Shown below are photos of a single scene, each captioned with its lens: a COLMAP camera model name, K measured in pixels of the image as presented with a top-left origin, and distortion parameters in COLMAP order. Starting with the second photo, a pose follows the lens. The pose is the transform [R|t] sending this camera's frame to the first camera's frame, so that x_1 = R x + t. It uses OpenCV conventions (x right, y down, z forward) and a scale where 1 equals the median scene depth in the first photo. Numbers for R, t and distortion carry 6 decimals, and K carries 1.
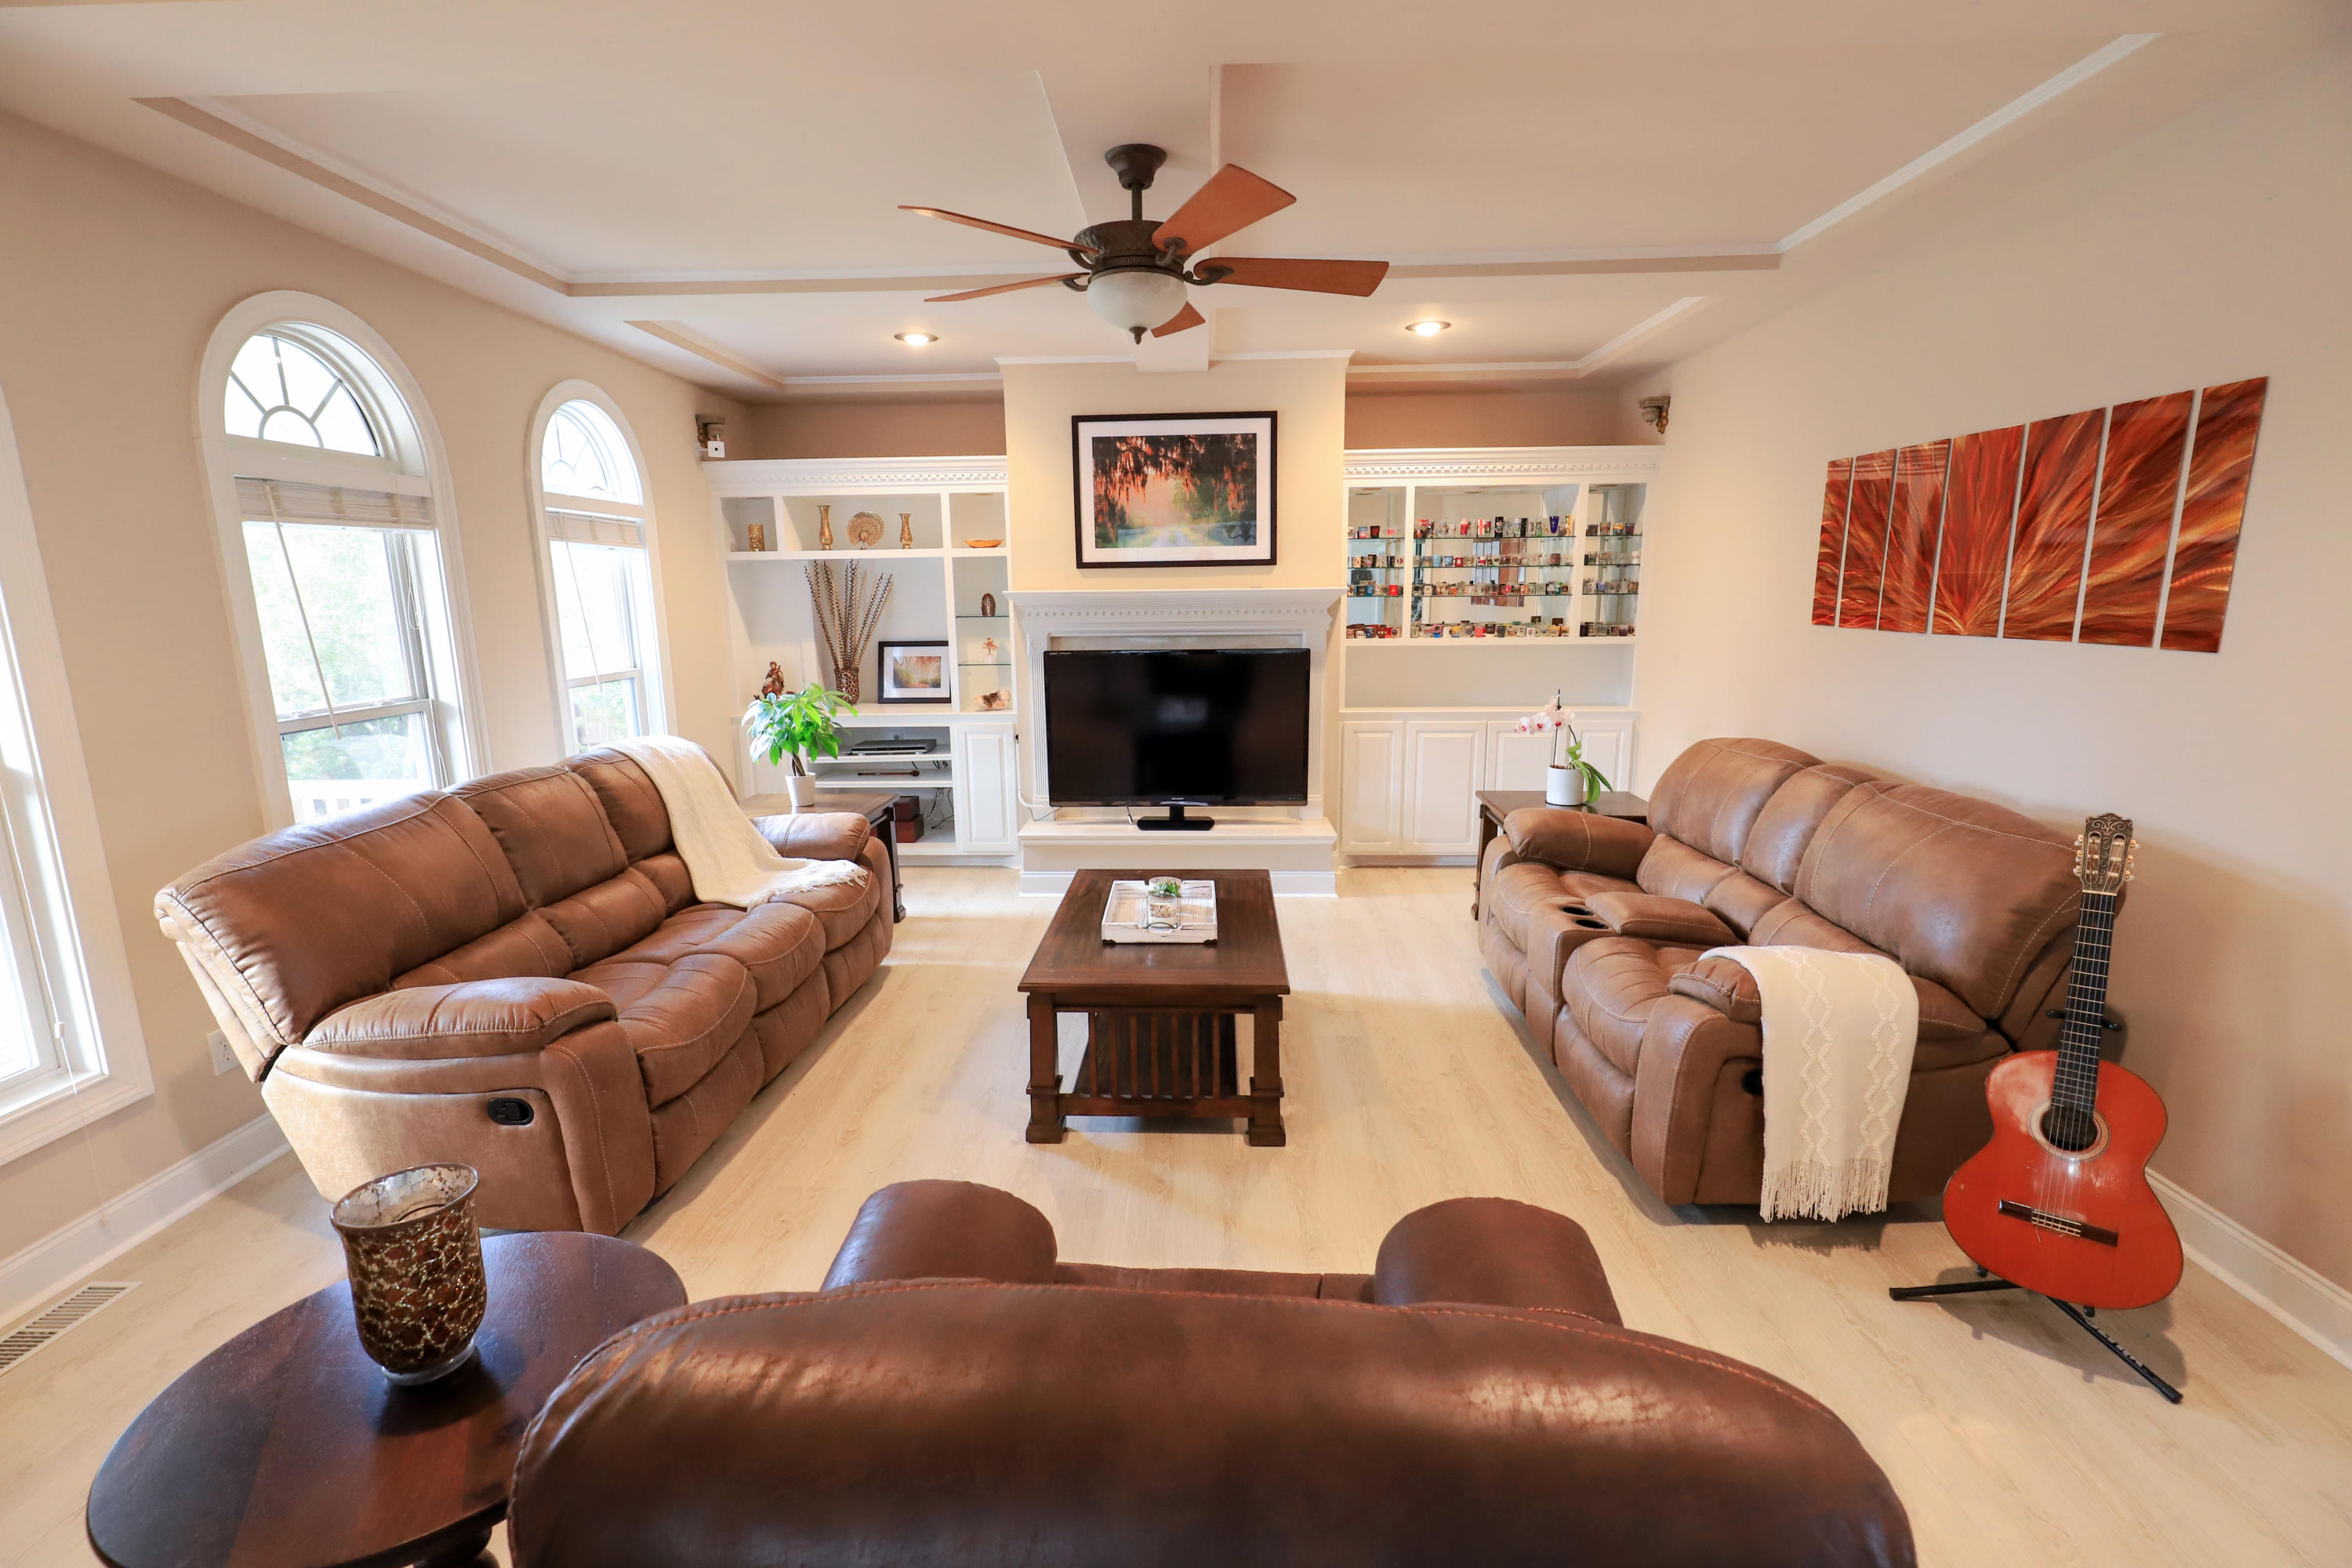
lens RADIAL K [[1025.6, 0, 1176.0], [0, 1025.6, 784.0], [0, 0, 1]] dist [0.000688, -0.000055]
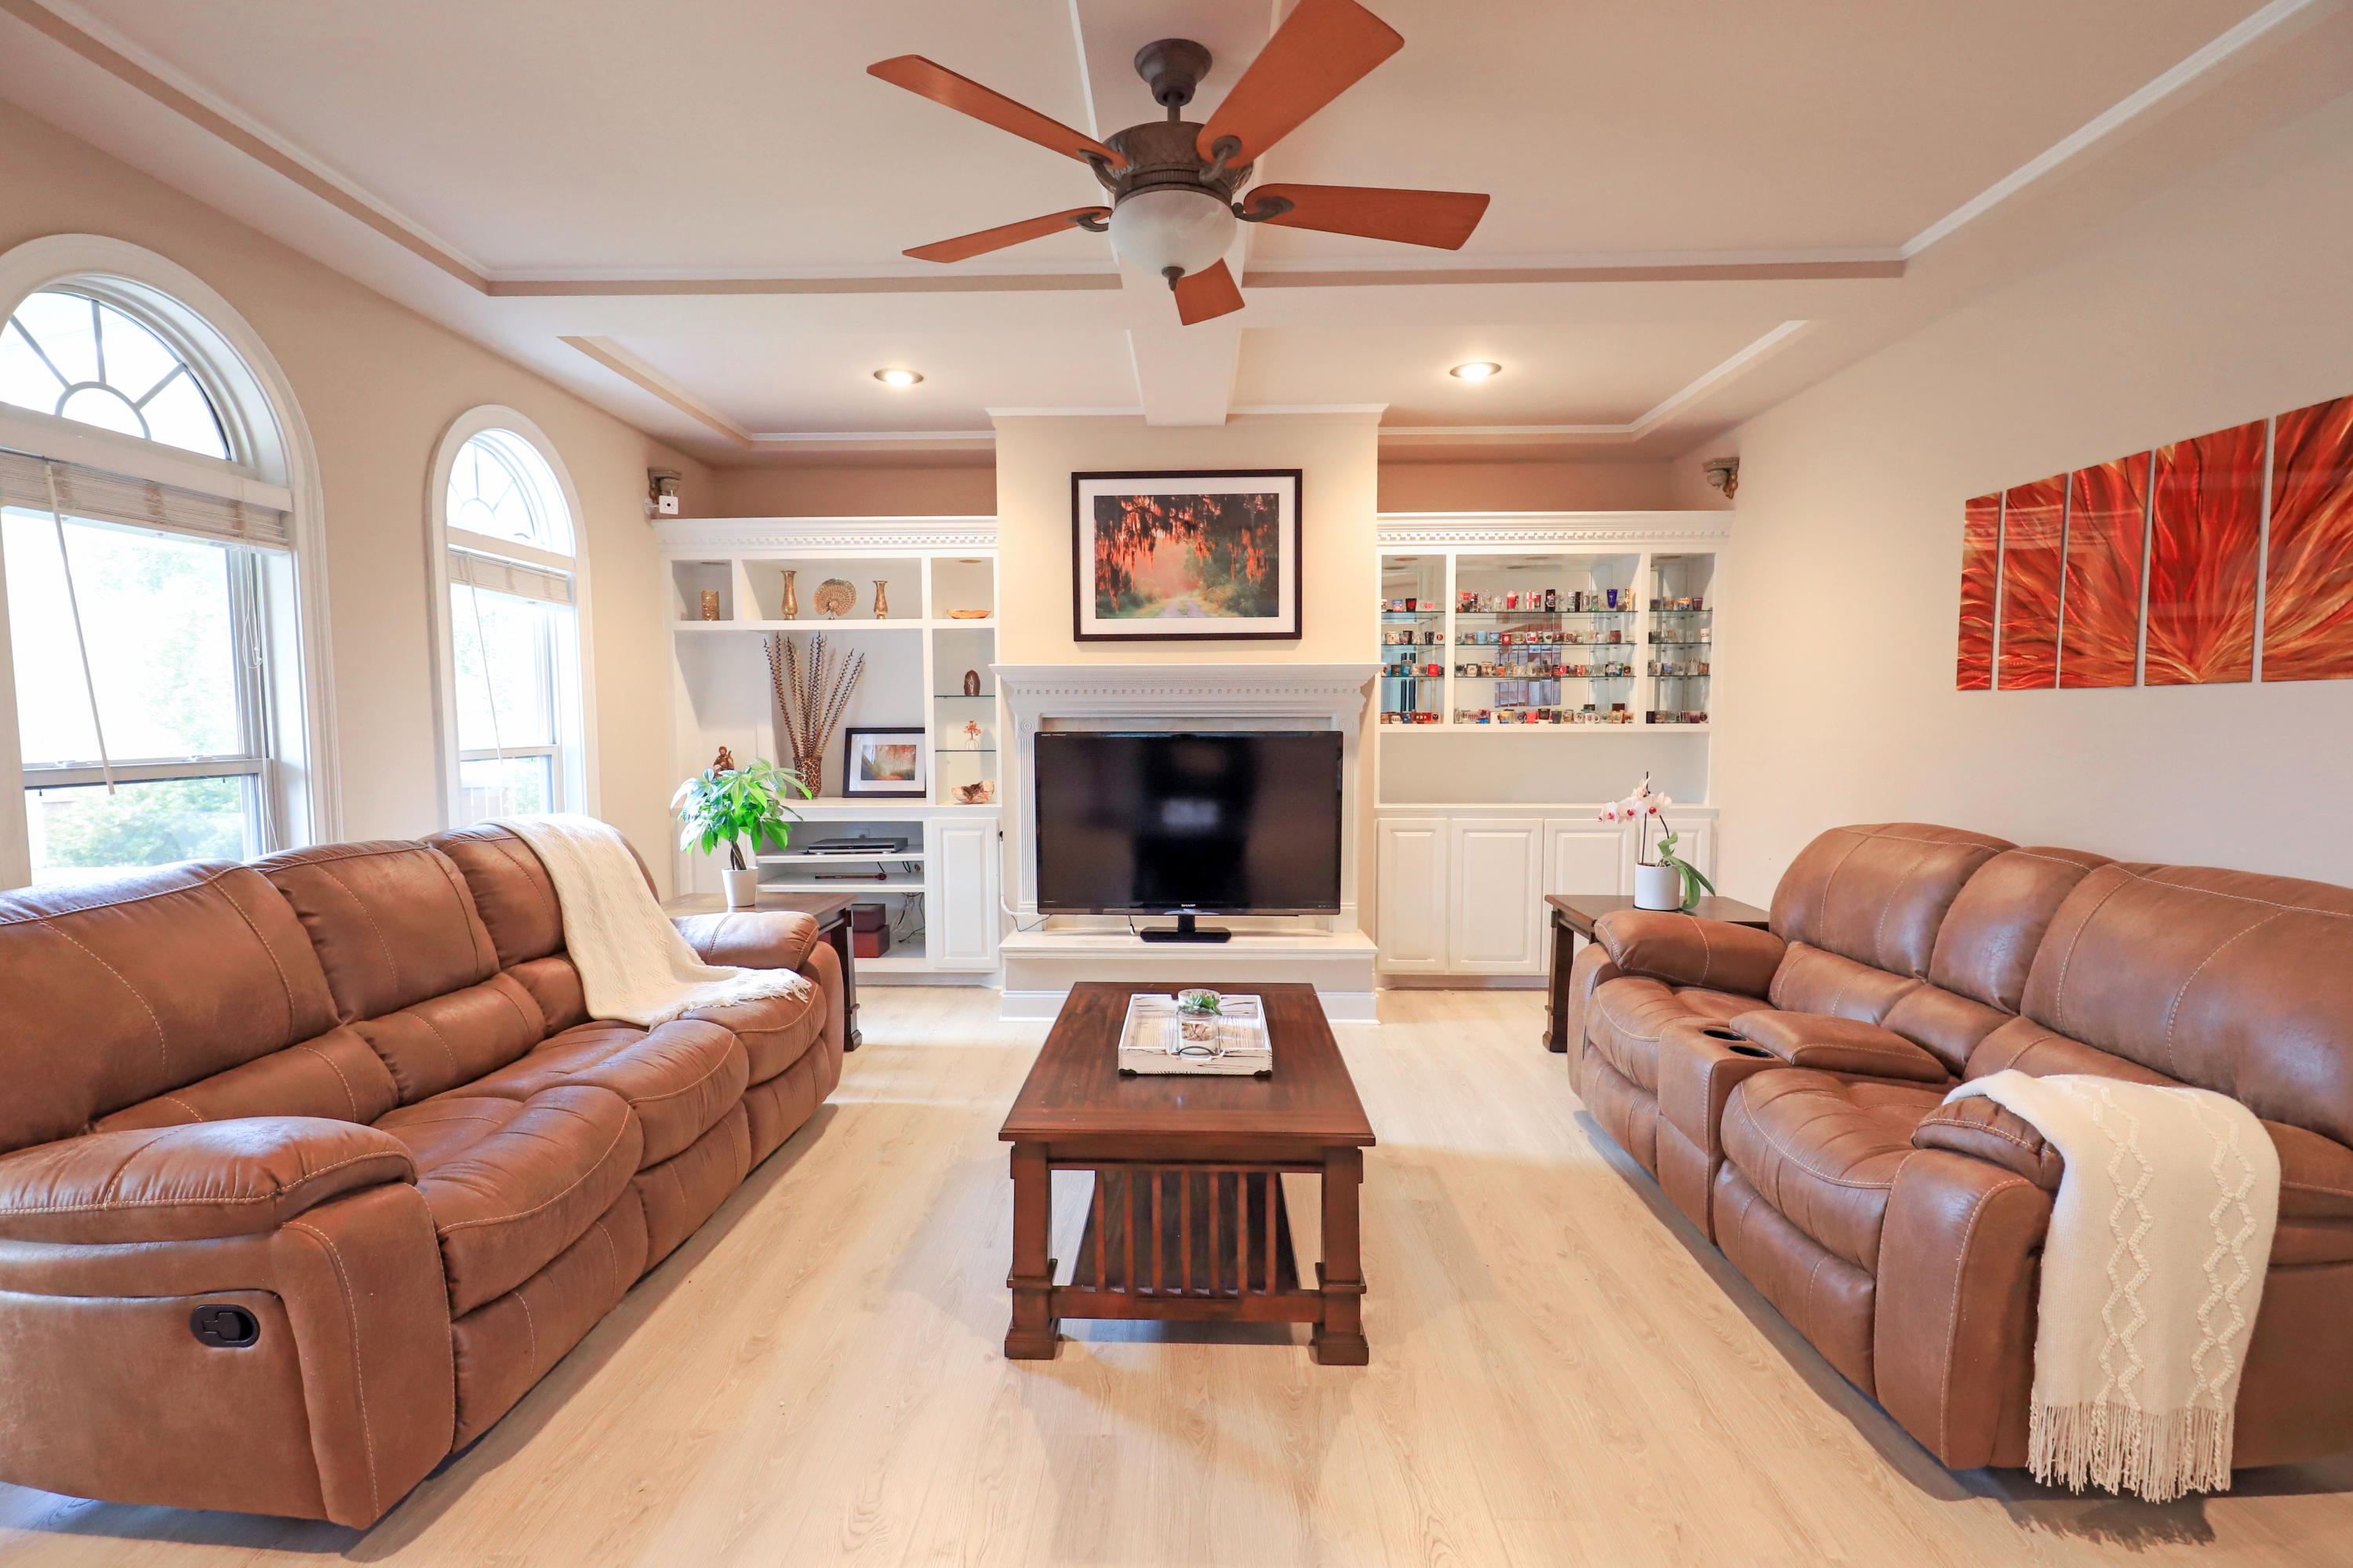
lens RADIAL K [[1068.3, 0, 1175.2], [0, 1068.3, 791.9], [0, 0, 1]] dist [-0.001397, -0.000467]
pose [[0.999924, 0.007246, 0.009991, -0.027174], [-0.006081, 0.993678, -0.112101, 0.029184], [-0.010740, 0.112032, 0.993647, 0.155732]]
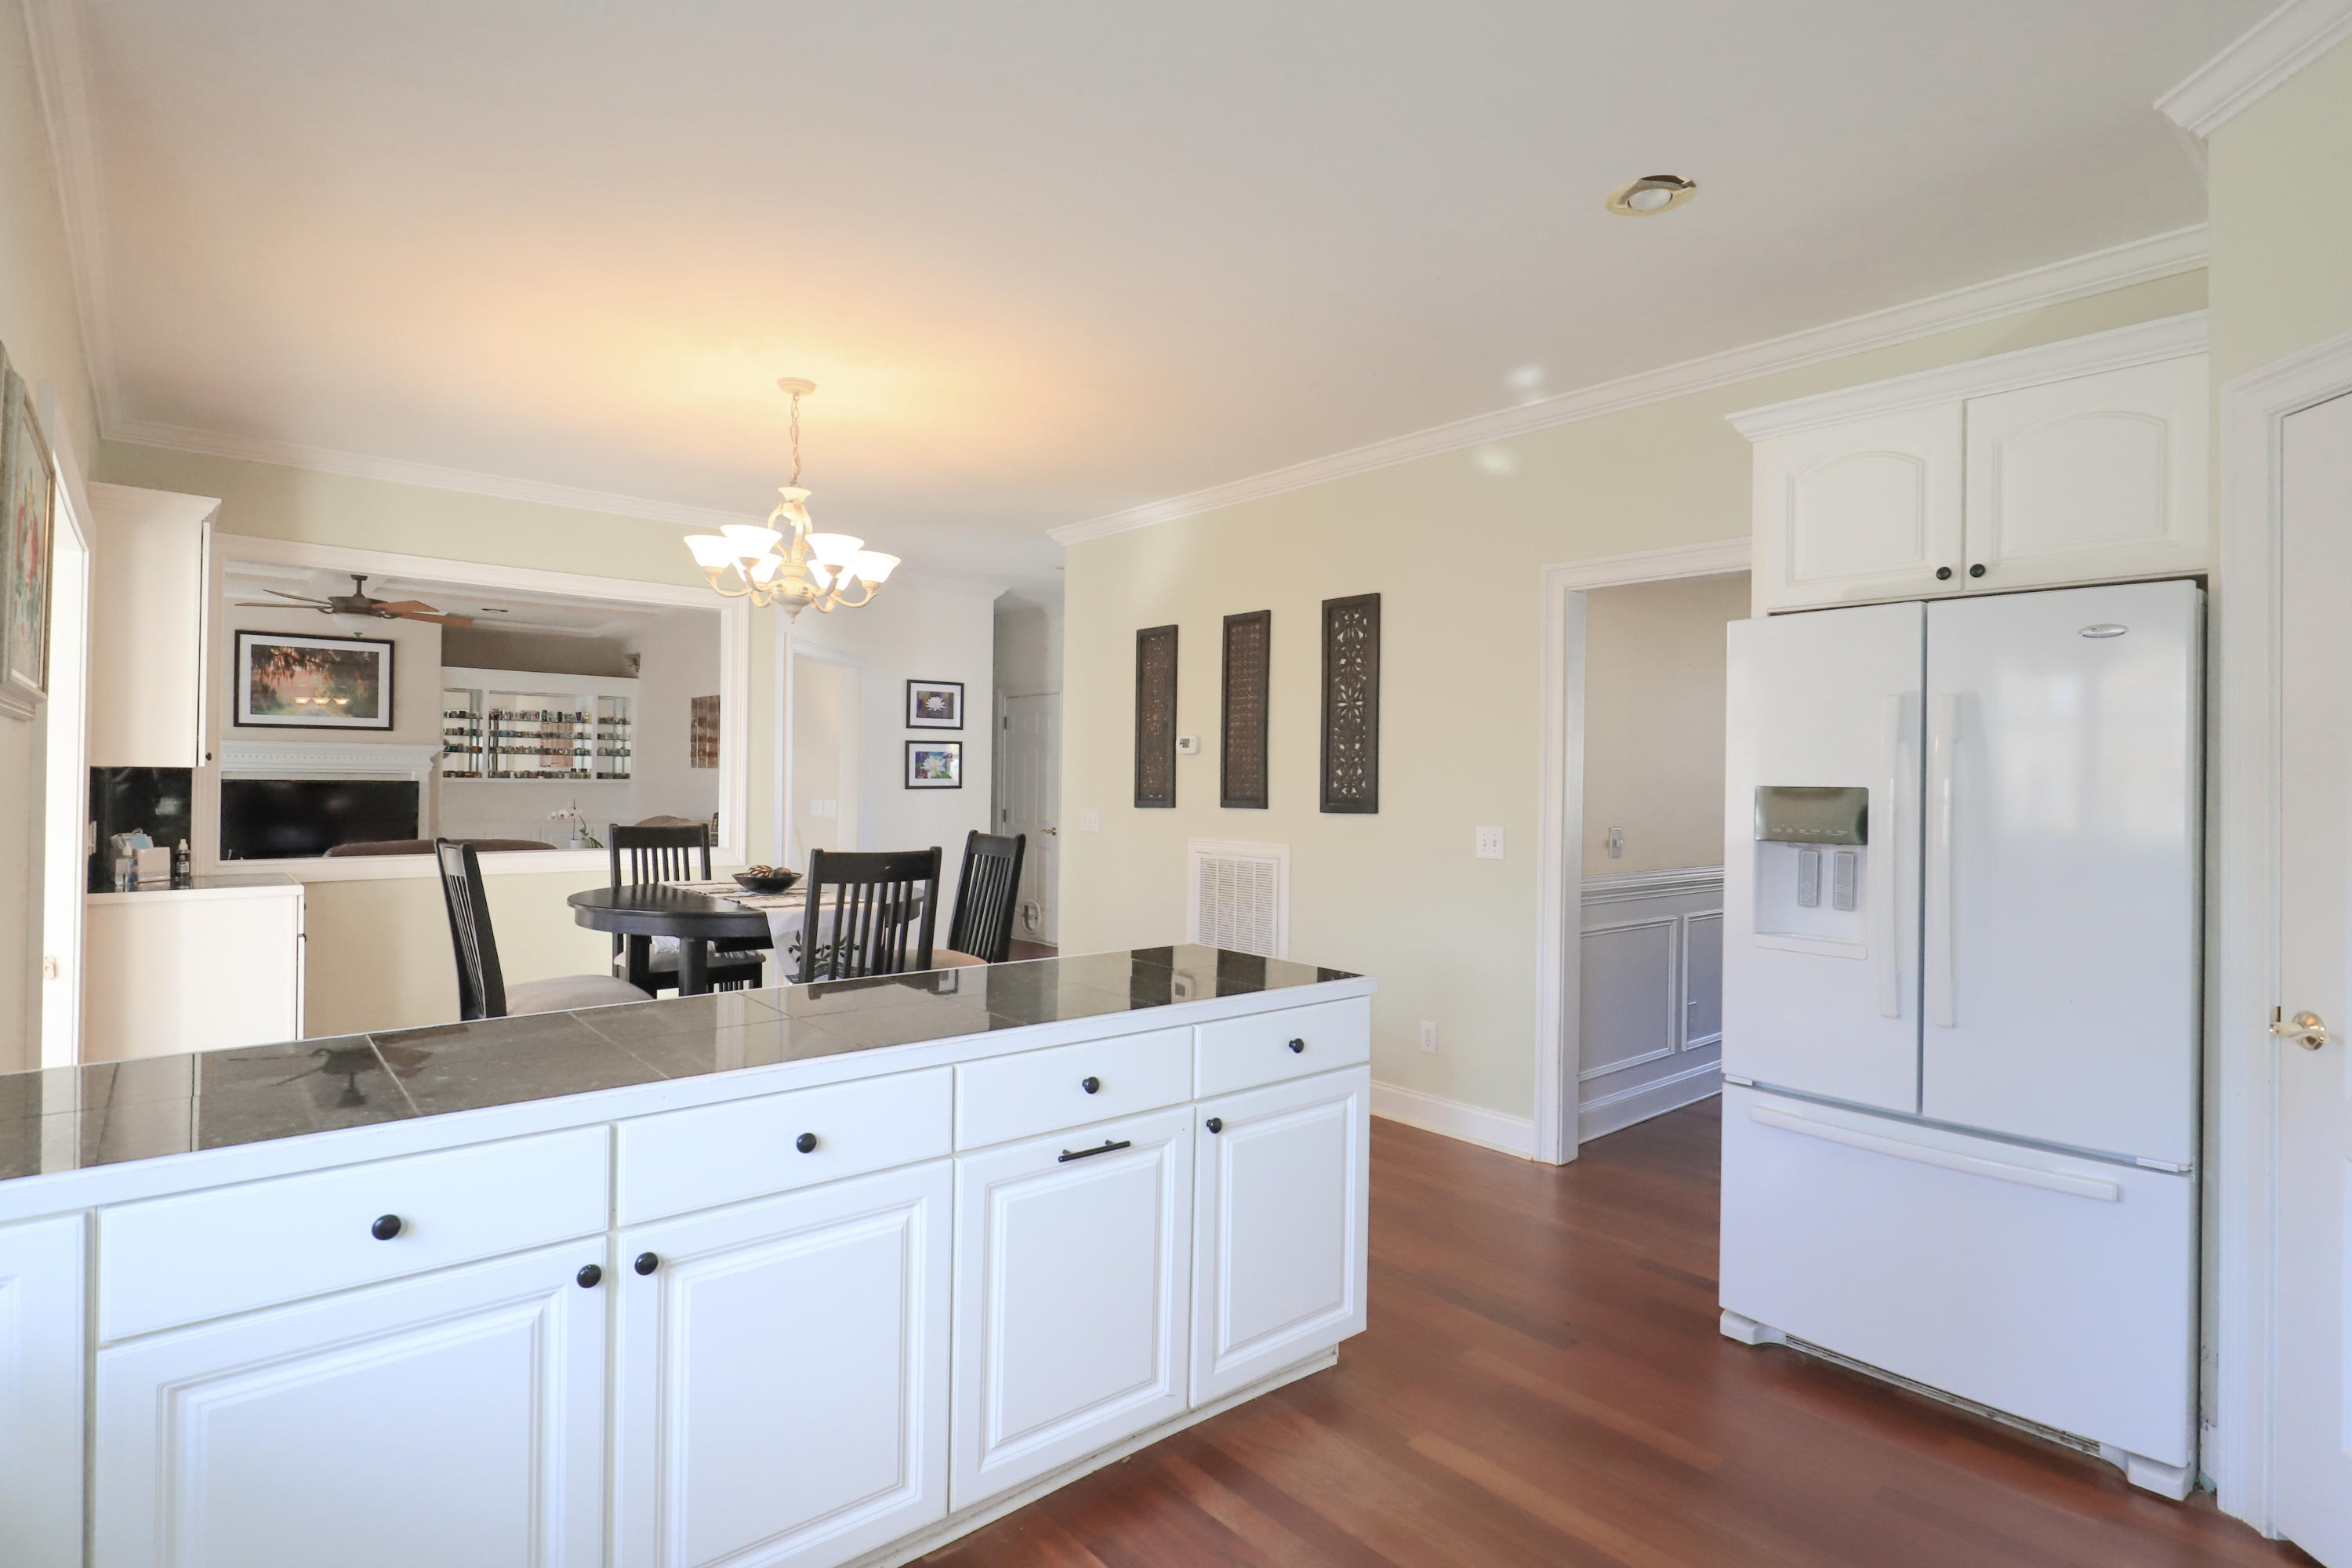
lens RADIAL K [[1170.5, 0, 1188.1], [0, 1170.5, 769.4], [0, 0, 1]] dist [-0.002936, -0.000833]
pose [[0.734926, 0.026466, 0.677630, -0.334609], [0.104142, 0.982981, -0.151339, 0.376841], [-0.670103, 0.181793, 0.719662, -1.702220]]
